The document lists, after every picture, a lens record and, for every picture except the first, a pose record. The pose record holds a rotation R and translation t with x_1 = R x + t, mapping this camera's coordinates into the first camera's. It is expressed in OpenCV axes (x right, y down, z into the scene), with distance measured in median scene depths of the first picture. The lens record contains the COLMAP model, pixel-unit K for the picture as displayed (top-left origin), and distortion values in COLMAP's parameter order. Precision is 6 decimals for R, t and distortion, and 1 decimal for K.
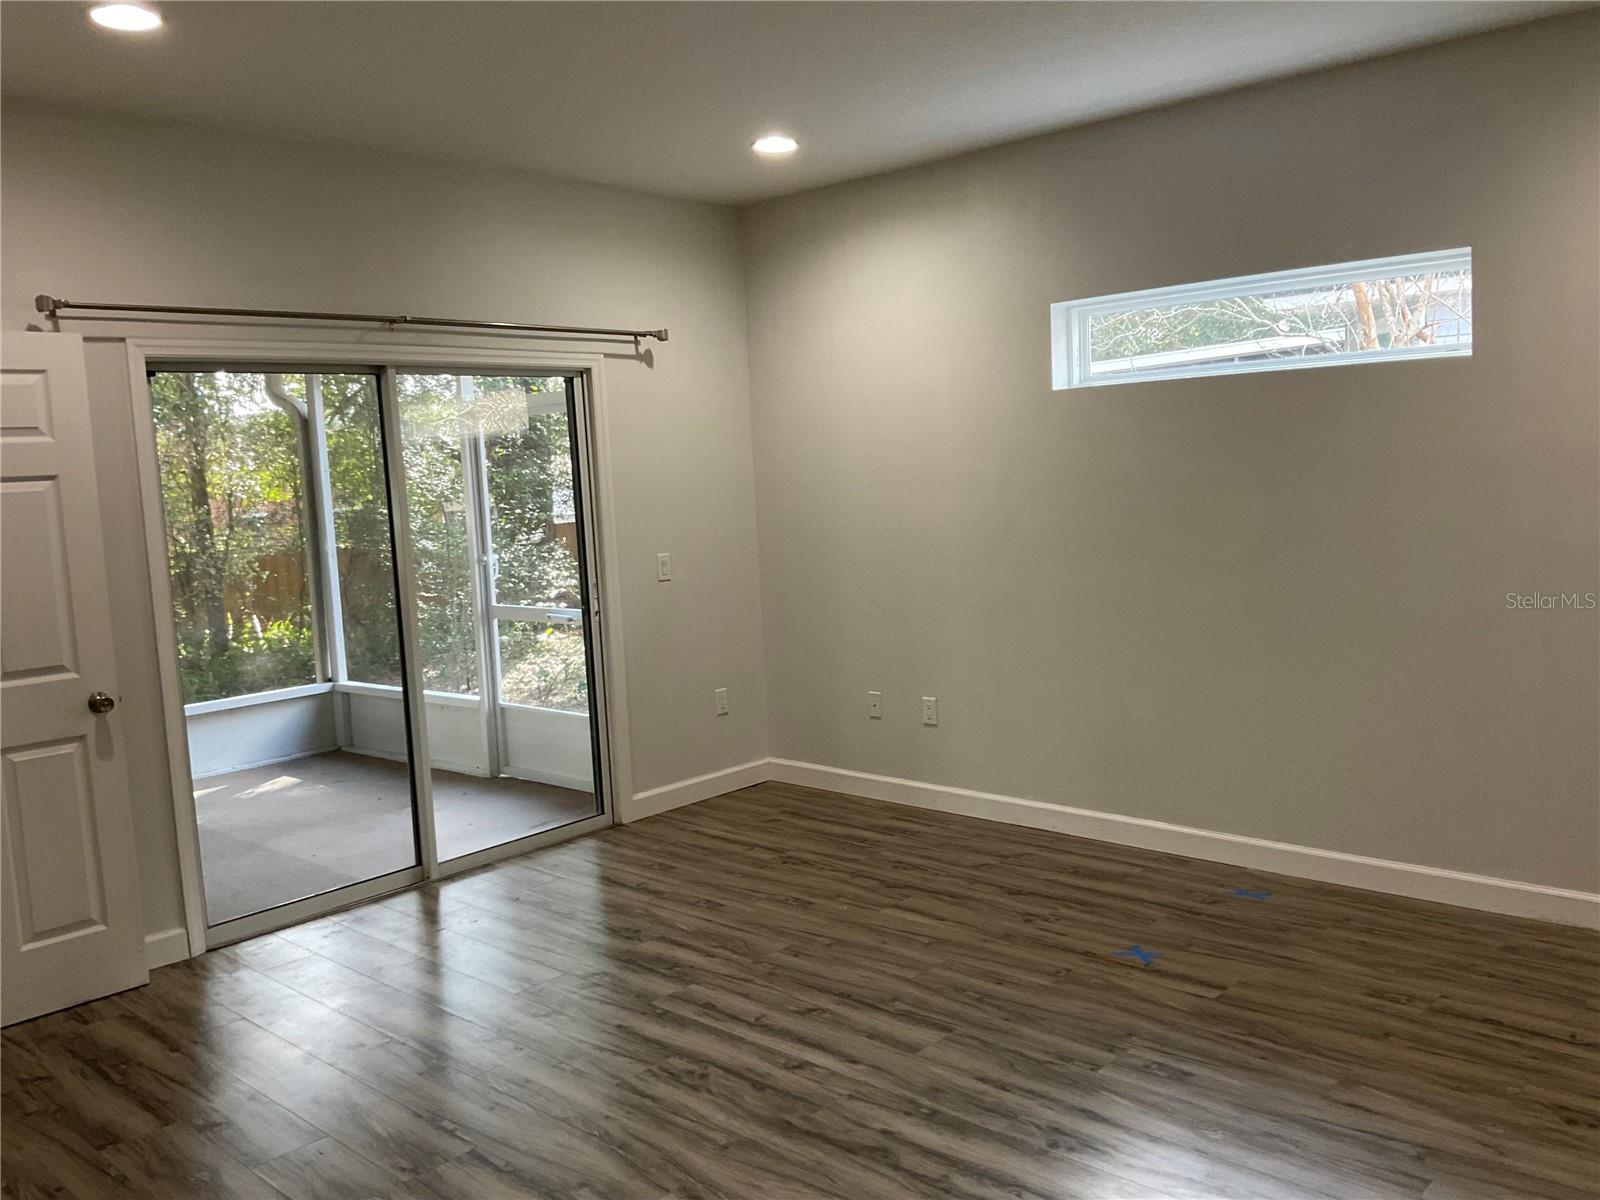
lens RADIAL K [[1353.7, 0, 803.7], [0, 1353.7, 605.9], [0, 0, 1]] dist [0.055264, -0.105339]
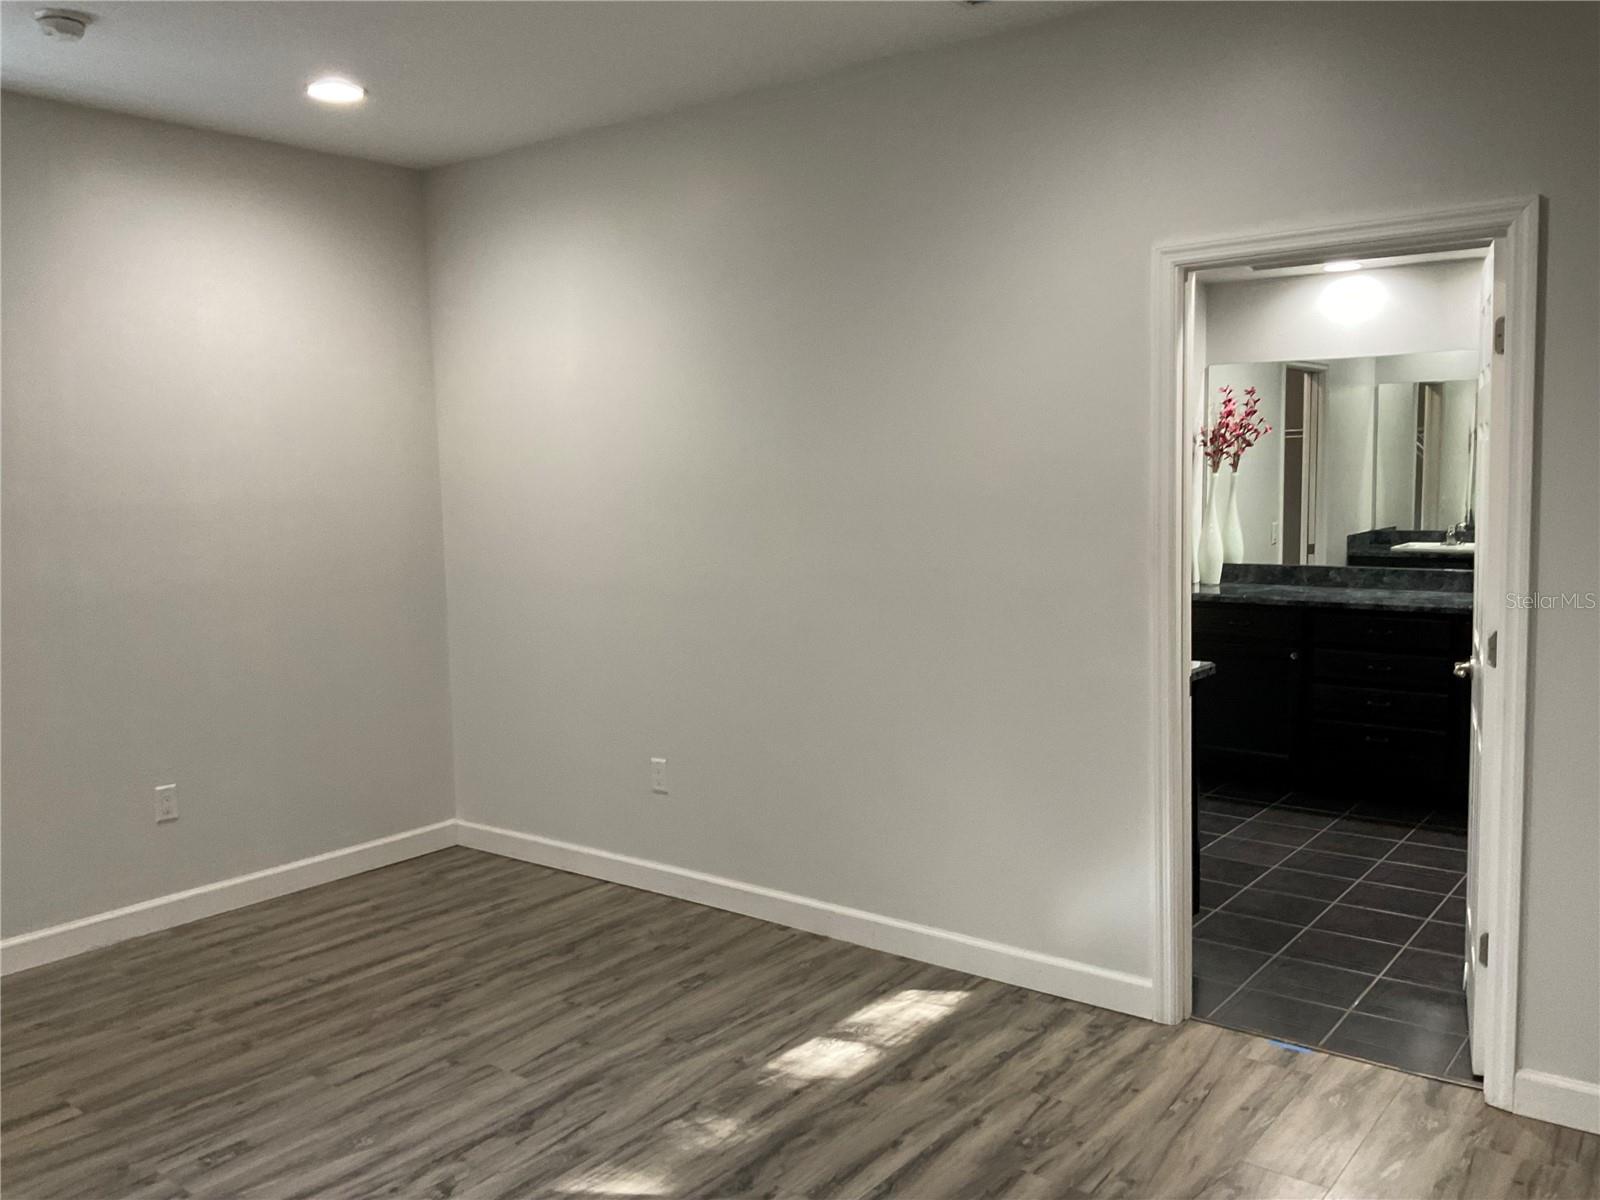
lens RADIAL K [[1353.7, 0, 802.6], [0, 1353.7, 595.0], [0, 0, 1]] dist [0.055264, -0.105339]
pose [[-0.100561, -0.047529, 0.993795, -0.656014], [0.131251, 0.989495, 0.060605, -0.038198], [-0.986236, 0.136531, -0.093266, 0.629109]]
